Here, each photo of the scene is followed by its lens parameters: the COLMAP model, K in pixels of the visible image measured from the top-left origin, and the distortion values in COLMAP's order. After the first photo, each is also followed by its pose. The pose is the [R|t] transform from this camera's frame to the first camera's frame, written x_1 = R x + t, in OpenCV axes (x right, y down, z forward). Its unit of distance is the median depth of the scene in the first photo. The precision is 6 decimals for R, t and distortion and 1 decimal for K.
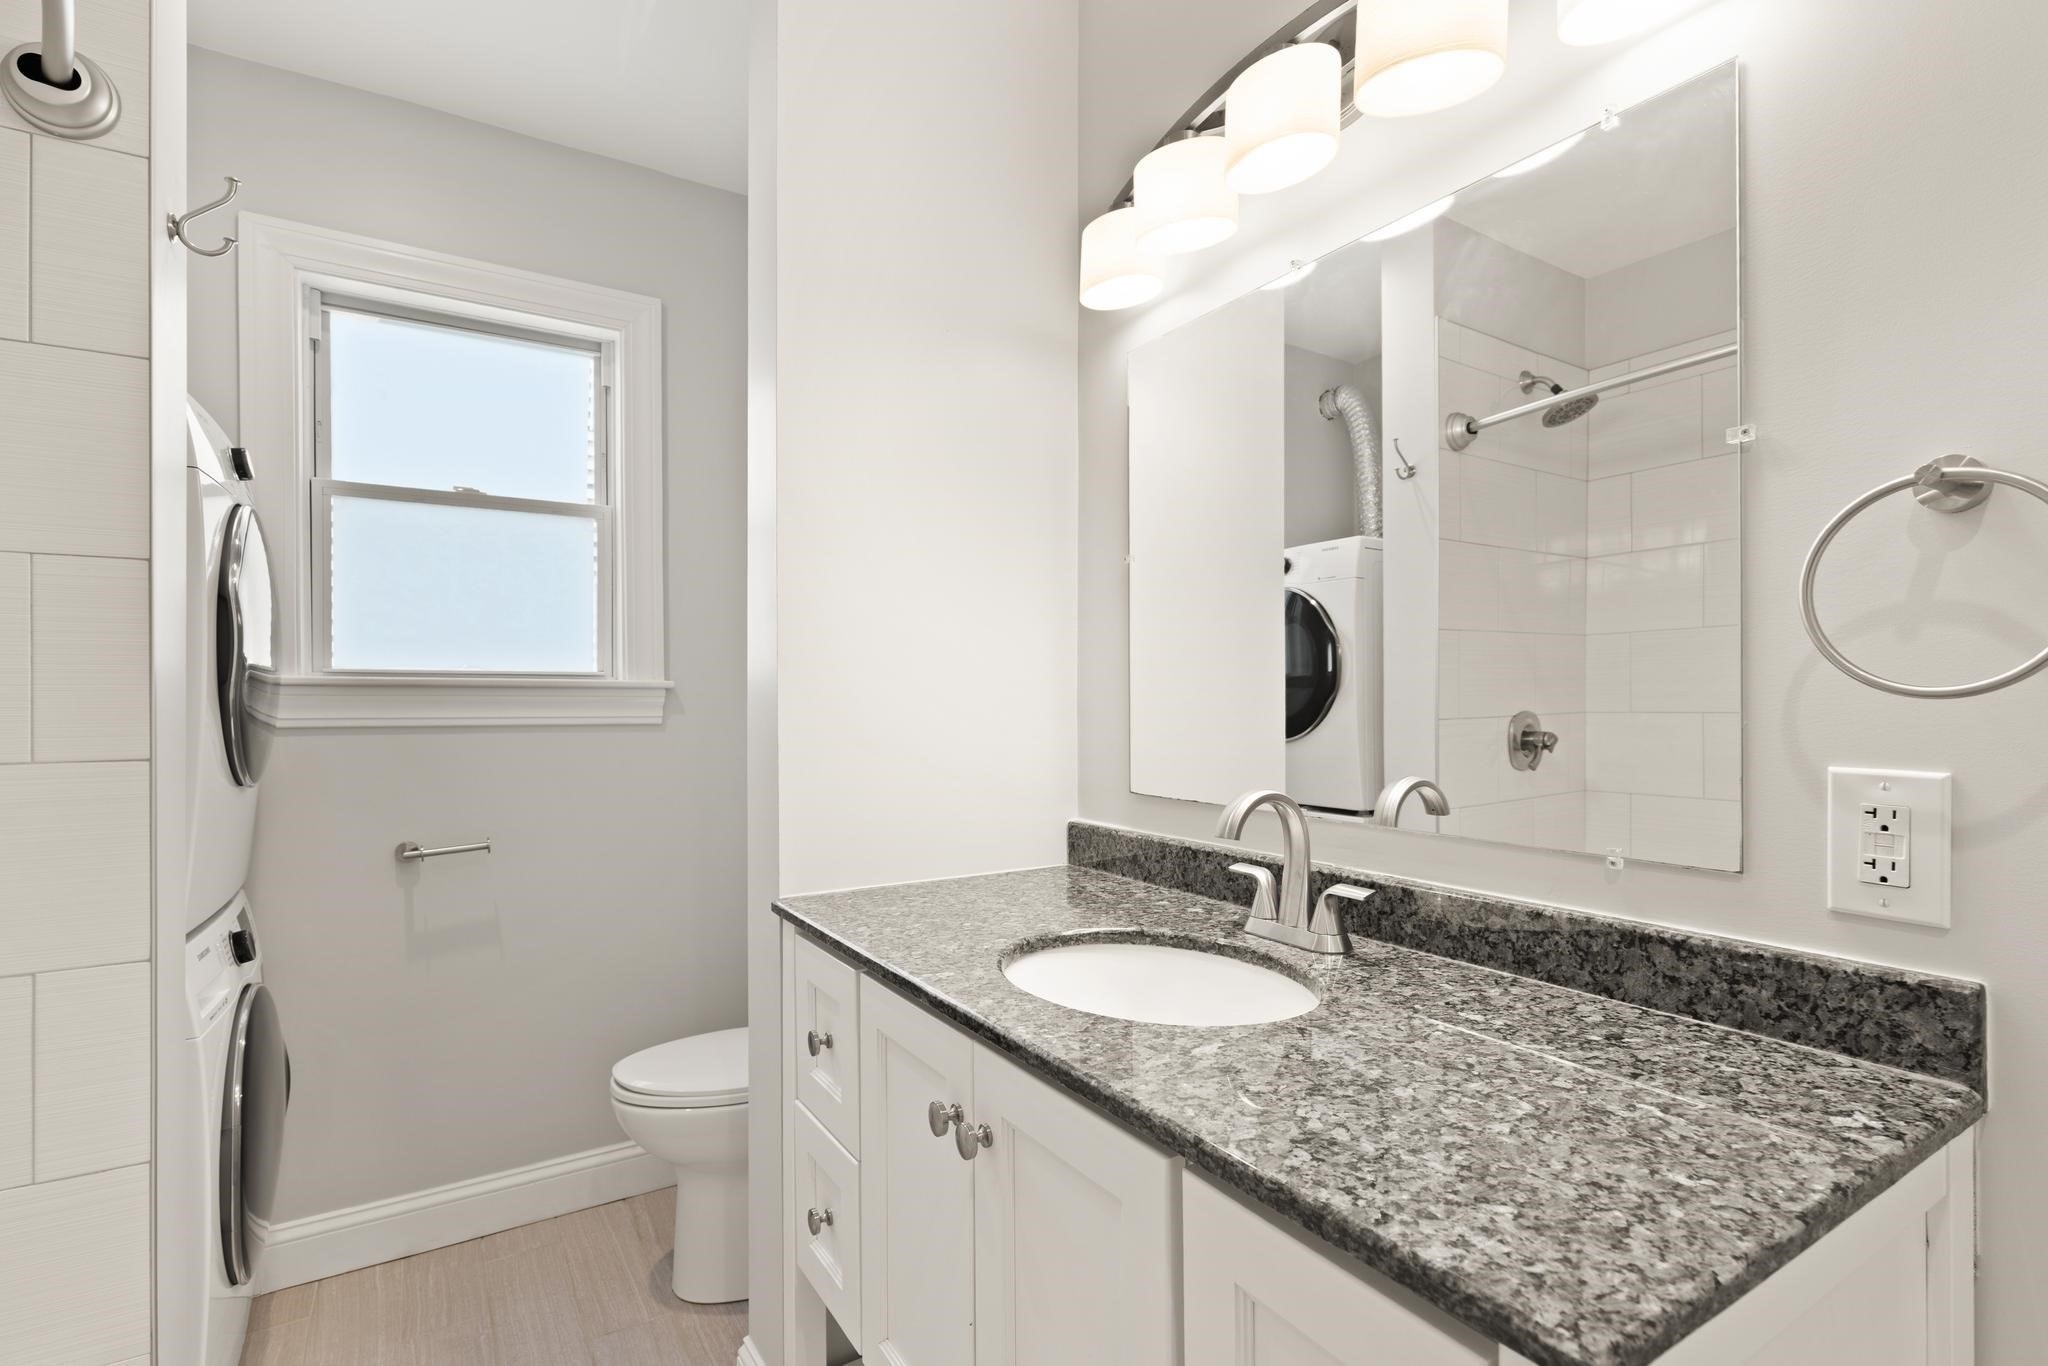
lens RADIAL K [[951.6, 0, 1031.9], [0, 951.6, 695.2], [0, 0, 1]] dist [0.005007, -0.000178]
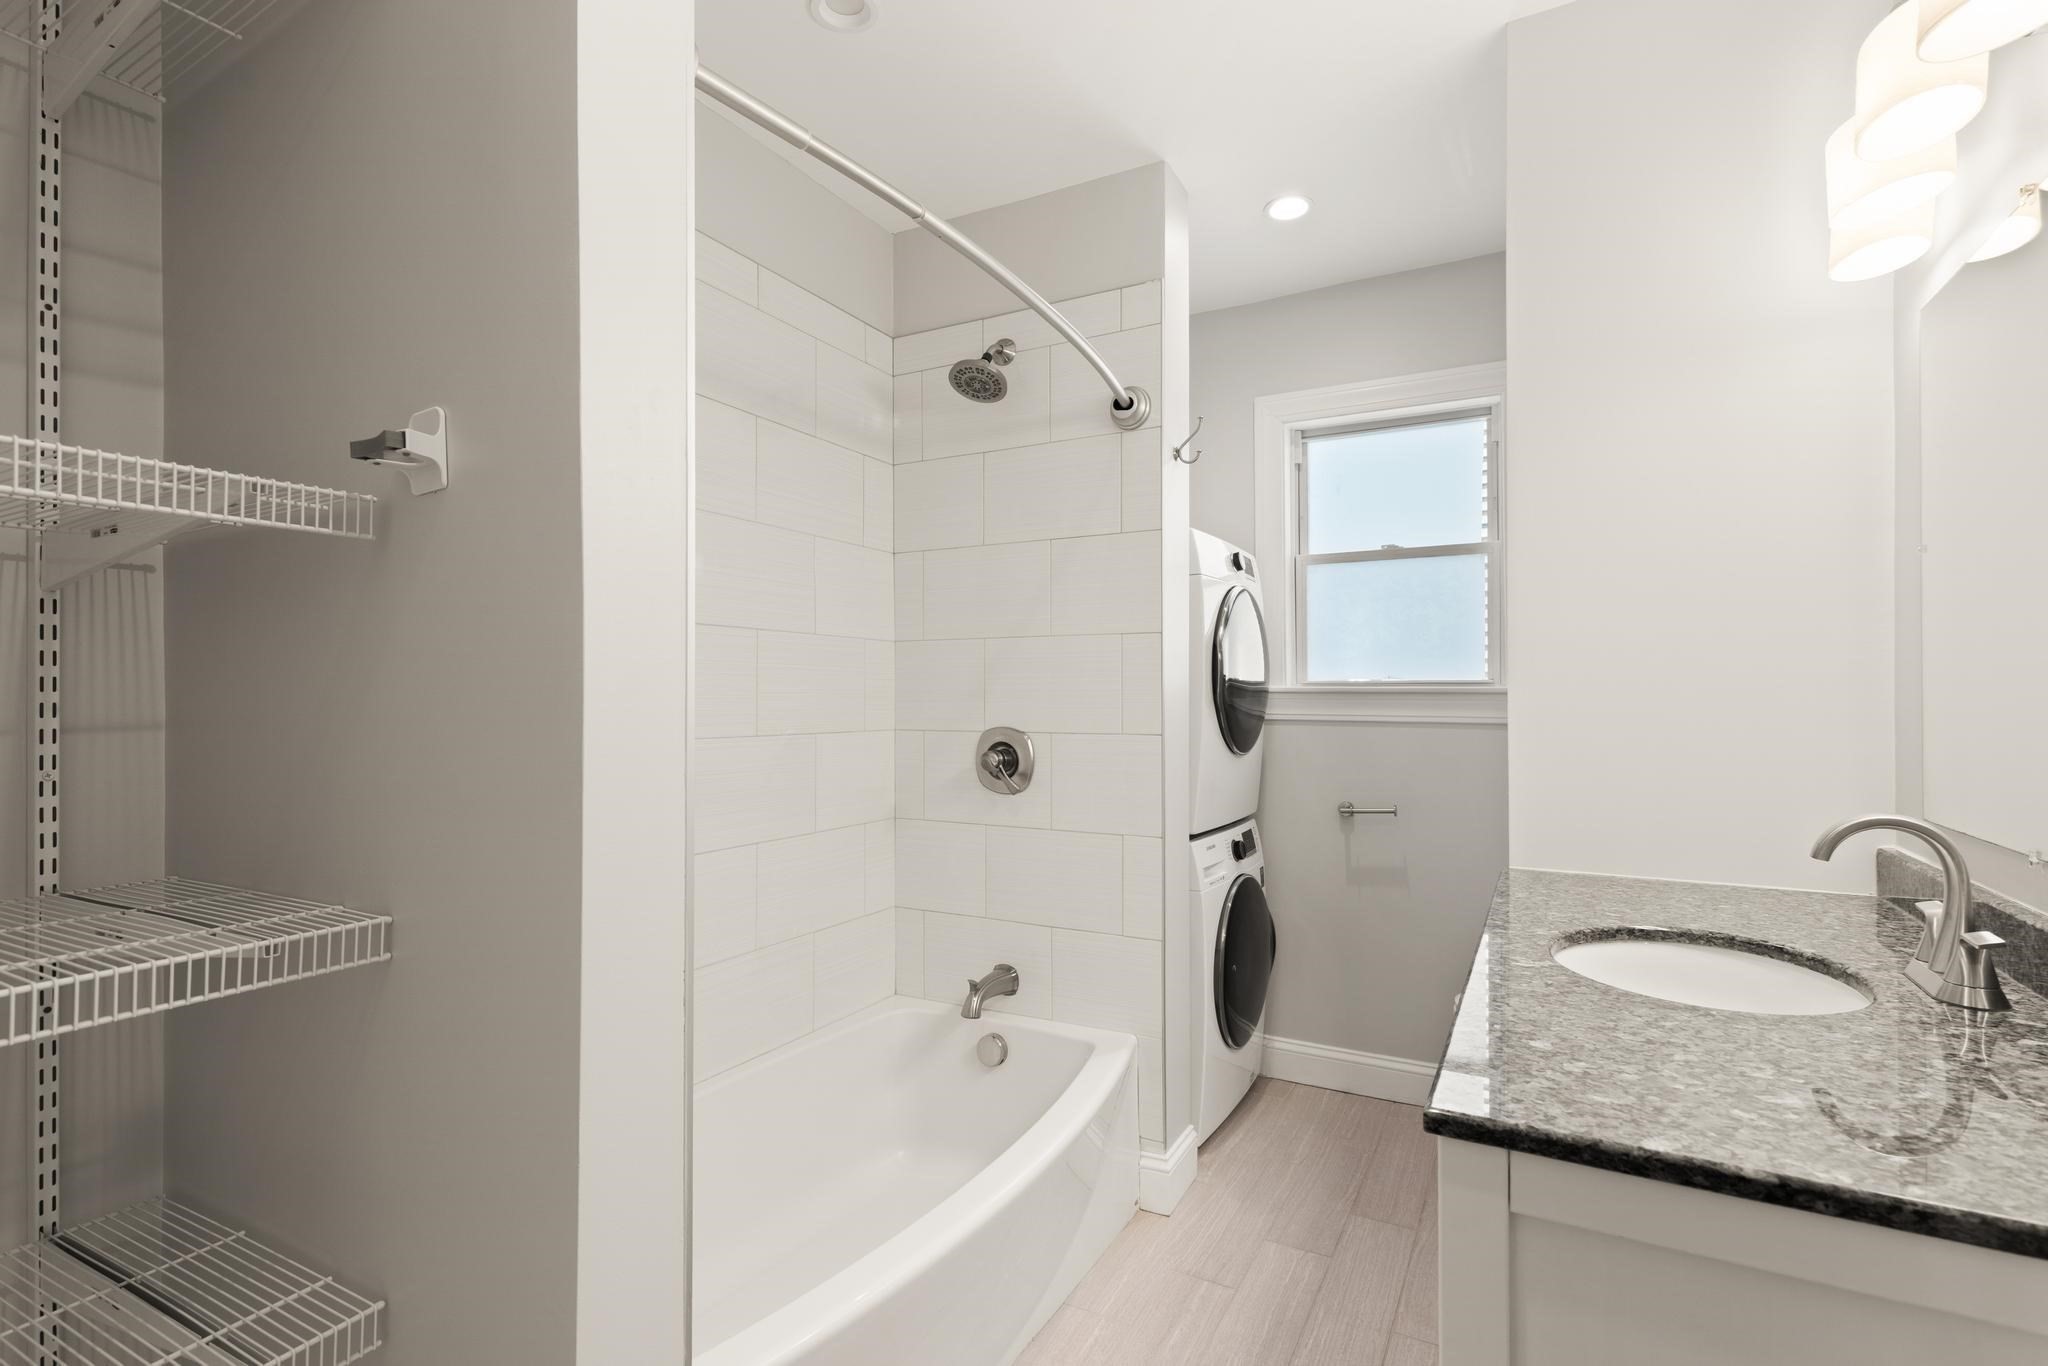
lens RADIAL K [[951.6, 0, 1031.9], [0, 951.6, 695.2], [0, 0, 1]] dist [0.005007, -0.000178]
pose [[0.472915, 0.000045, -0.881108, 0.446742], [0.000980, 0.999999, 0.000577, -0.008499], [0.881108, -0.001137, 0.472915, -0.102405]]
